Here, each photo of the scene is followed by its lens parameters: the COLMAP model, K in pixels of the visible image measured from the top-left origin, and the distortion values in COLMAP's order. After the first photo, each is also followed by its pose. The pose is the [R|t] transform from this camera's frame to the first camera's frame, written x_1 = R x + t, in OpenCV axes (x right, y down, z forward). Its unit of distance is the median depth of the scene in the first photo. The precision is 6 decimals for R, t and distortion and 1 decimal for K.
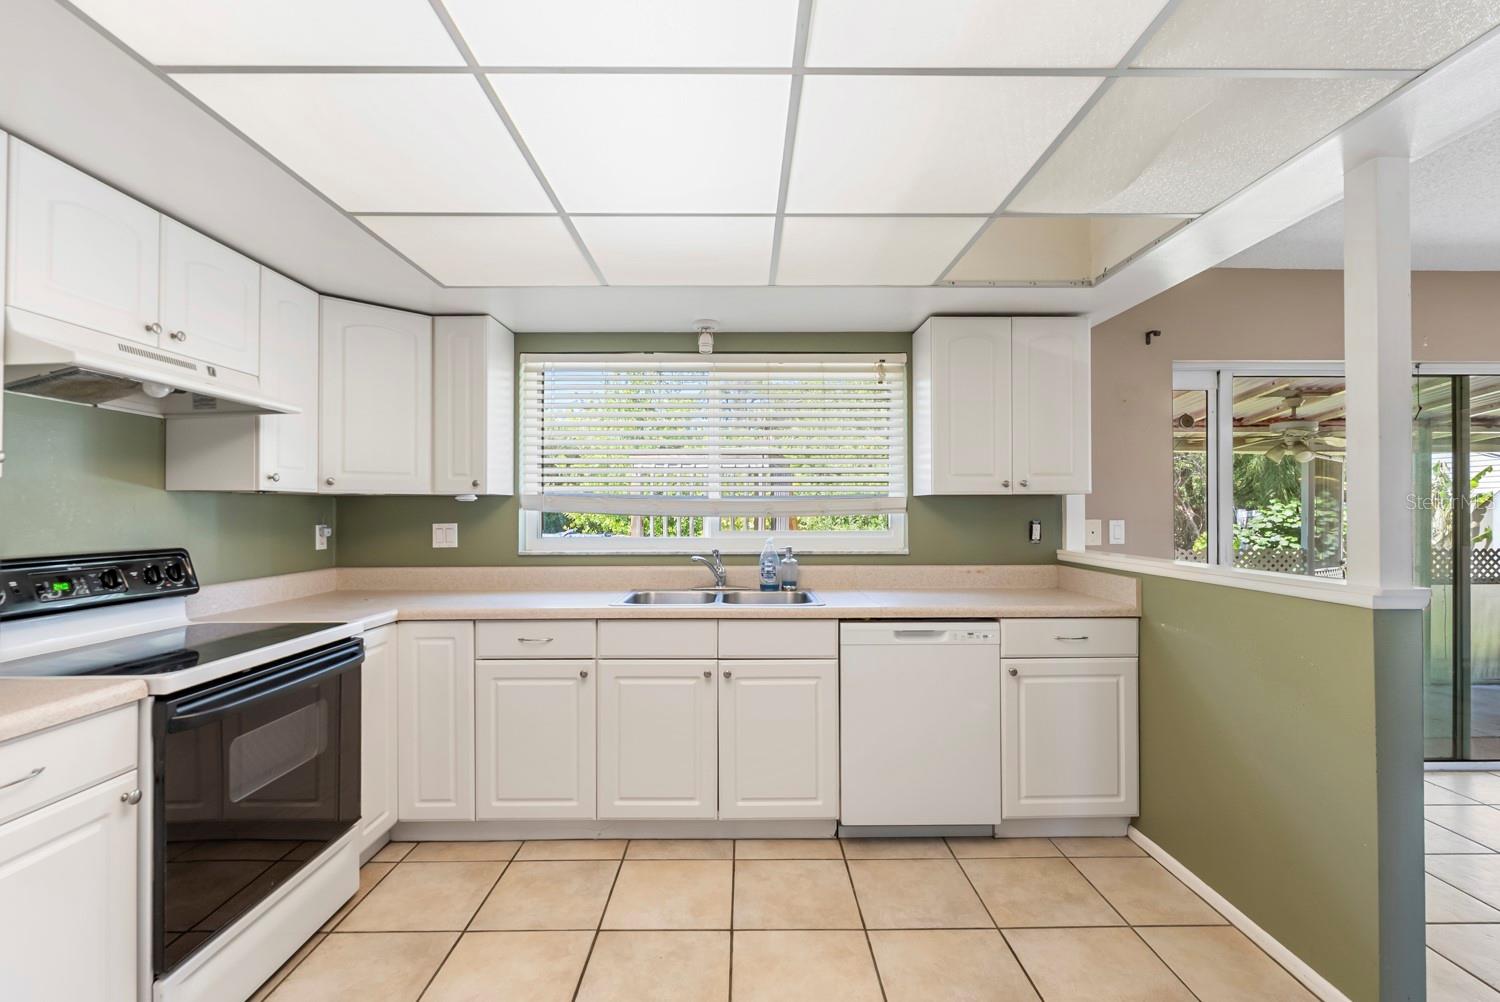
lens RADIAL K [[664.4, 0, 748.0], [0, 664.4, 505.0], [0, 0, 1]] dist [-0.005627, 0.000554]
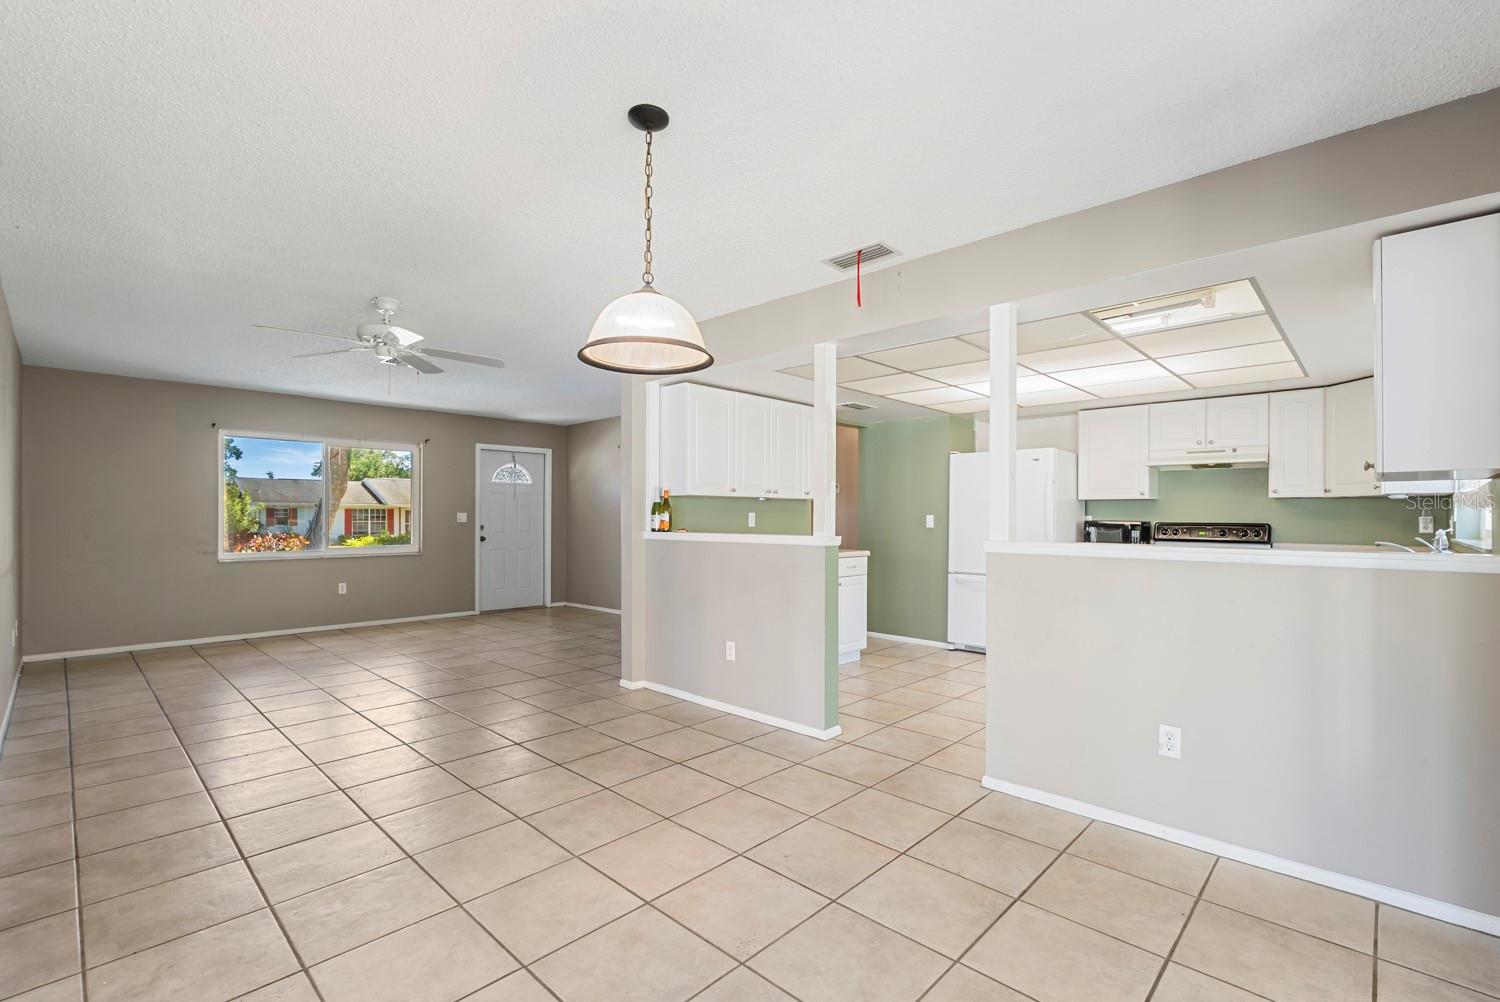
lens RADIAL K [[664.4, 0, 748.3], [0, 664.4, 516.3], [0, 0, 1]] dist [-0.005627, 0.000554]
pose [[-0.699218, -0.001180, -0.714908, 1.749987], [0.002387, 0.999989, -0.003985, 0.037897], [0.714905, -0.004492, -0.699207, 1.133691]]
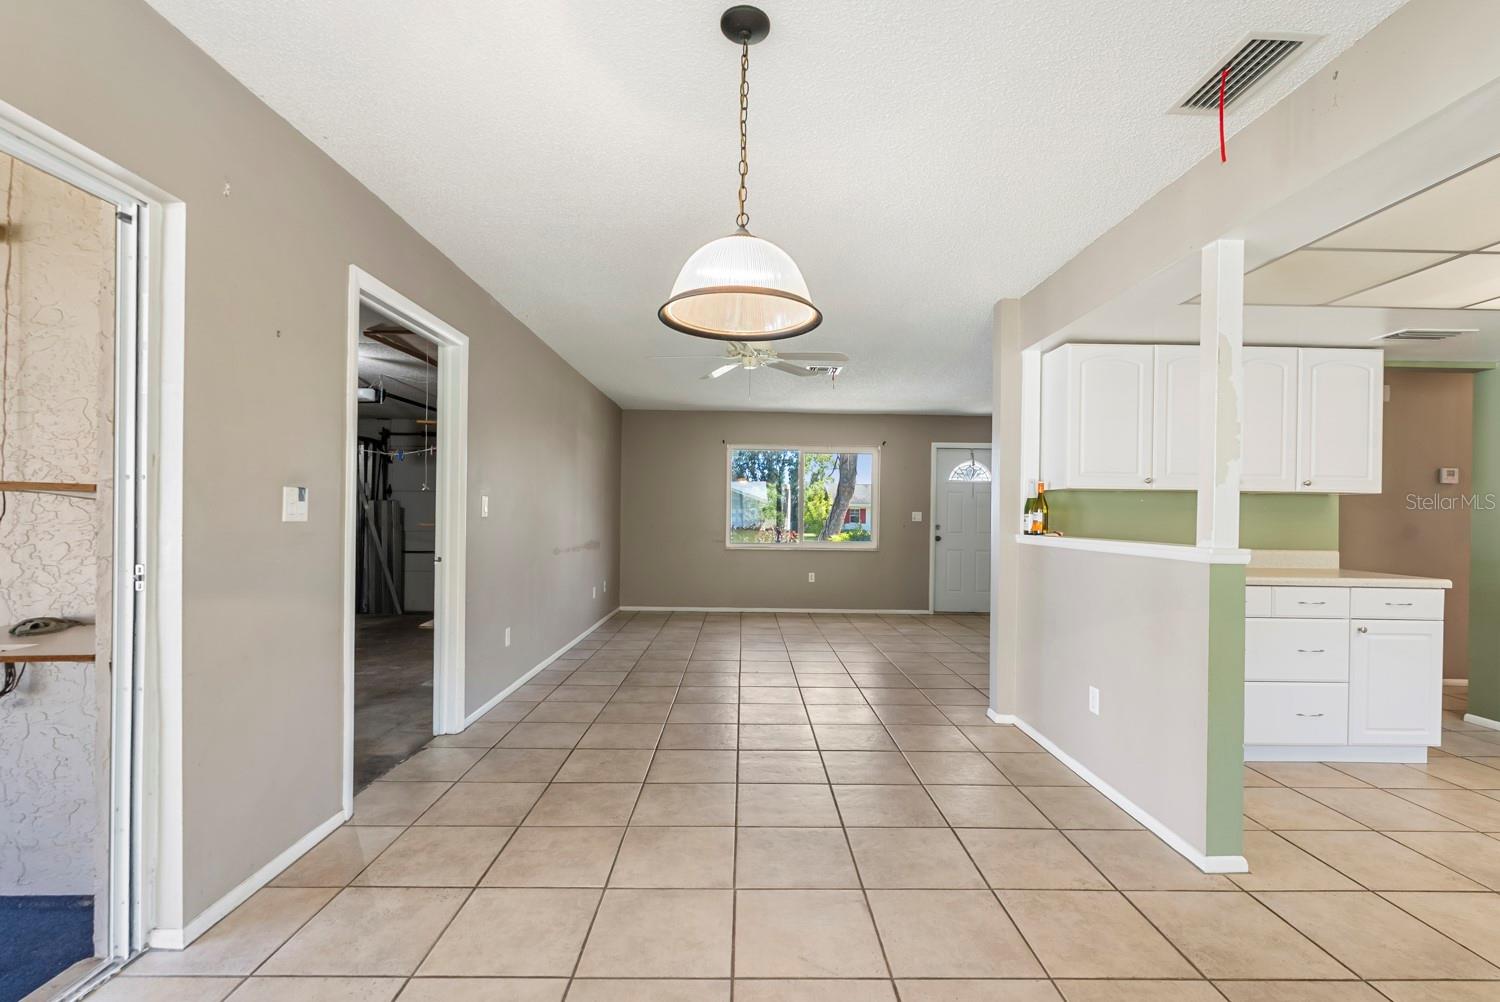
lens RADIAL K [[664.4, 0, 751.5], [0, 664.4, 515.4], [0, 0, 1]] dist [-0.005627, 0.000554]
pose [[-0.999913, -0.012894, -0.002753, 1.249746], [-0.012886, 0.999912, -0.003057, 0.042066], [0.002792, -0.003022, -0.999992, 1.146596]]
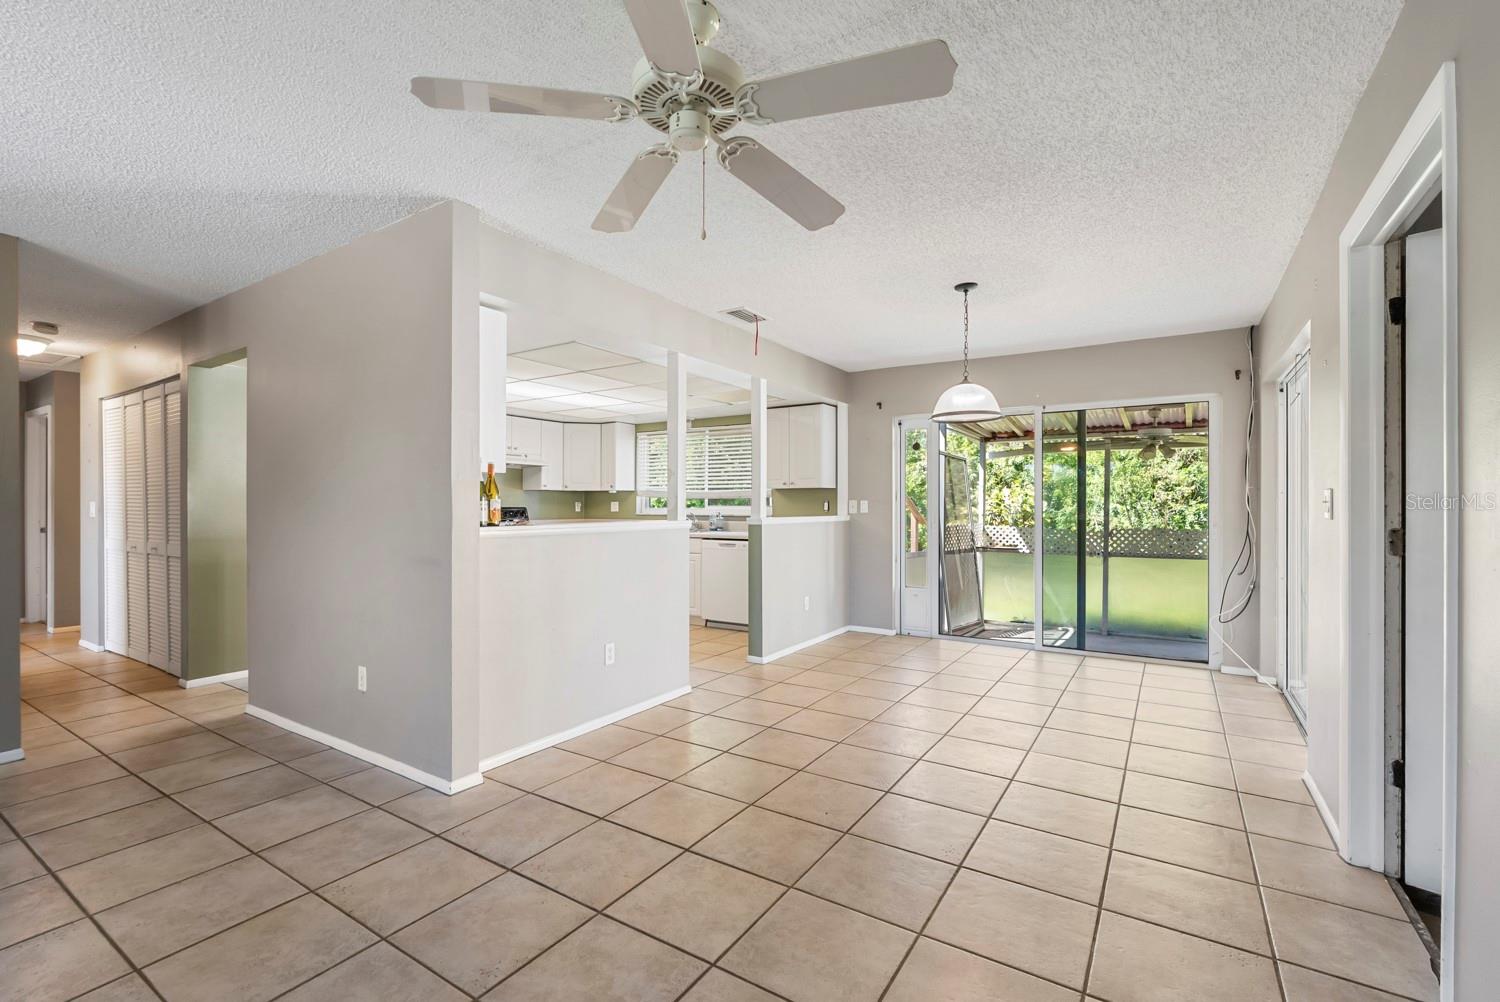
lens RADIAL K [[664.4, 0, 747.3], [0, 664.4, 502.1], [0, 0, 1]] dist [-0.005627, 0.000554]
pose [[0.834746, 0.000060, -0.550635, 1.668045], [0.001631, 0.999995, 0.002582, 0.027365], [0.550633, -0.003053, 0.834742, -1.020478]]
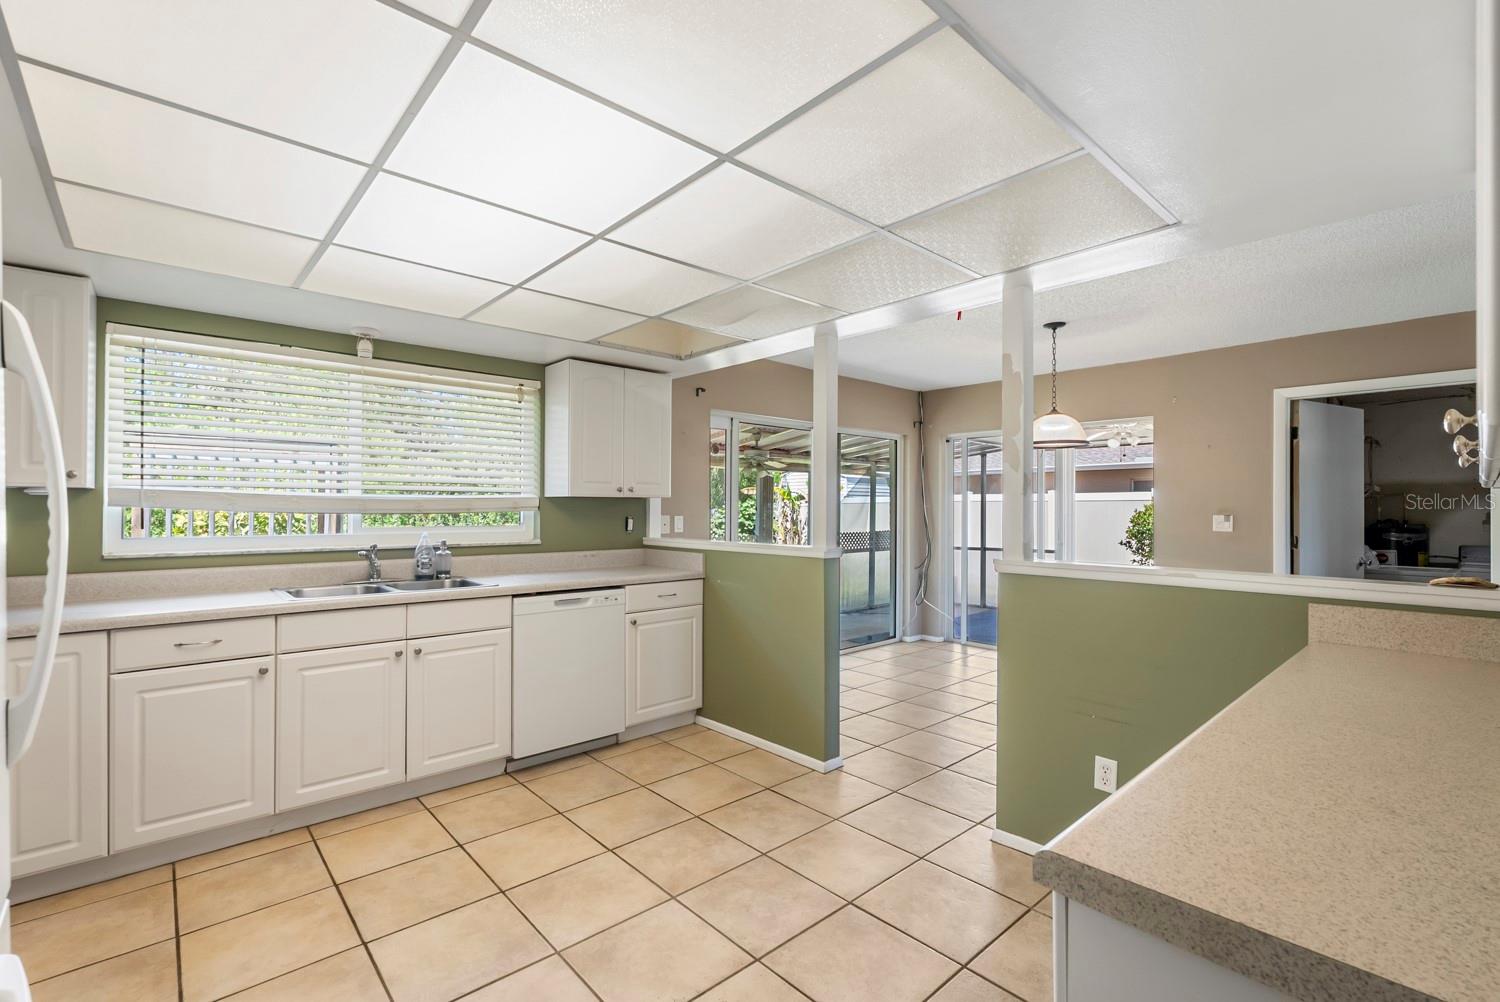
lens RADIAL K [[664.4, 0, 752.6], [0, 664.4, 505.0], [0, 0, 1]] dist [-0.005627, 0.000554]
pose [[0.745713, 0.007787, 0.666222, -0.355679], [-0.011259, 0.999936, 0.000915, -0.004306], [-0.666172, -0.008183, 0.745753, -0.228785]]
